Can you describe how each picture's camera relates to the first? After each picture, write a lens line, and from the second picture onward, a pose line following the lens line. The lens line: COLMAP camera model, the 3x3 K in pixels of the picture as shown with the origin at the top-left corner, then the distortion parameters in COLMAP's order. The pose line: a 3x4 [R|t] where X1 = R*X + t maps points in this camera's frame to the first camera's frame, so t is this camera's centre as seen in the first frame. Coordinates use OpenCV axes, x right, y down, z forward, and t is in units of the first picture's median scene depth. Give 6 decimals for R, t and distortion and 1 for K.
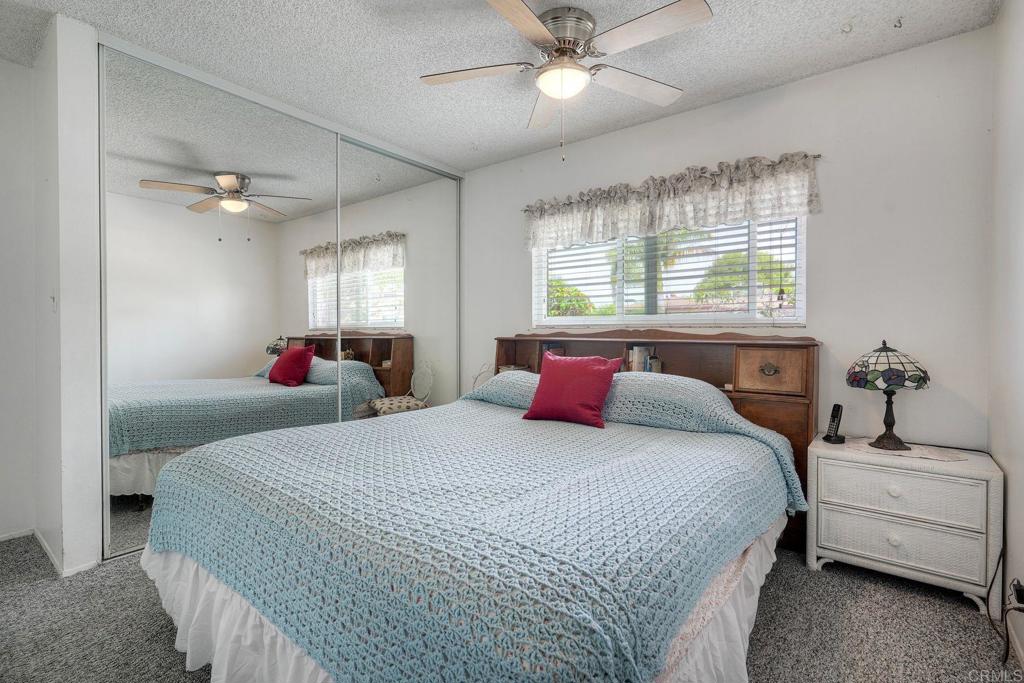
lens RADIAL K [[470.1, 0, 509.5], [0, 470.1, 335.2], [0, 0, 1]] dist [-0.003968, 0.000747]
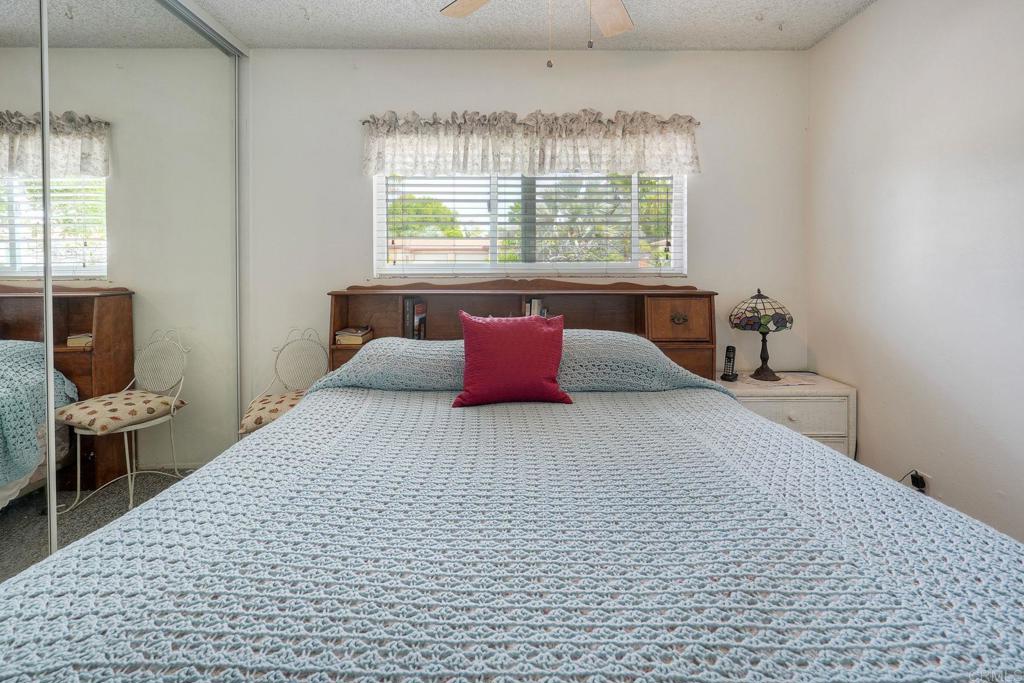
lens RADIAL K [[470.7, 0, 512.6], [0, 470.7, 274.1], [0, 0, 1]] dist [-0.006504, 0.000227]
pose [[0.782244, -0.006608, 0.622937, -0.342931], [0.009858, 0.999950, -0.001772, -0.024146], [-0.622894, 0.007527, 0.782270, 0.364697]]
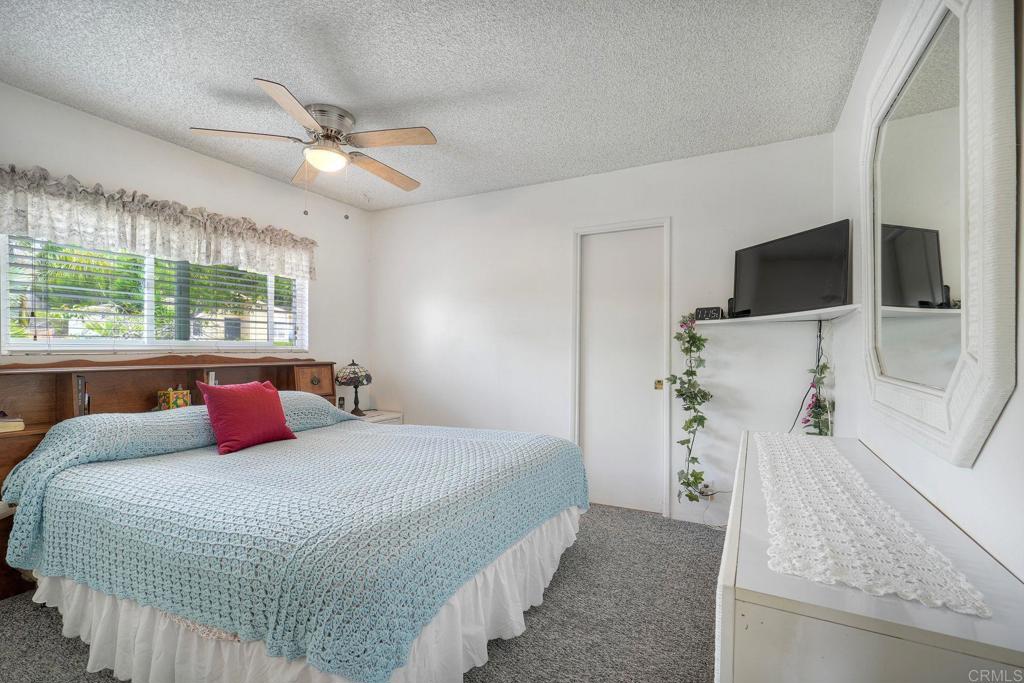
lens RADIAL K [[482.9, 0, 512.0], [0, 482.9, 341.5], [0, 0, 1]] dist [-0.037201, 0.000110]
pose [[-0.206980, 0.011789, 0.978274, -0.966464], [0.010393, 0.999897, -0.009851, -0.027963], [-0.978290, 0.008128, -0.207081, 0.619020]]
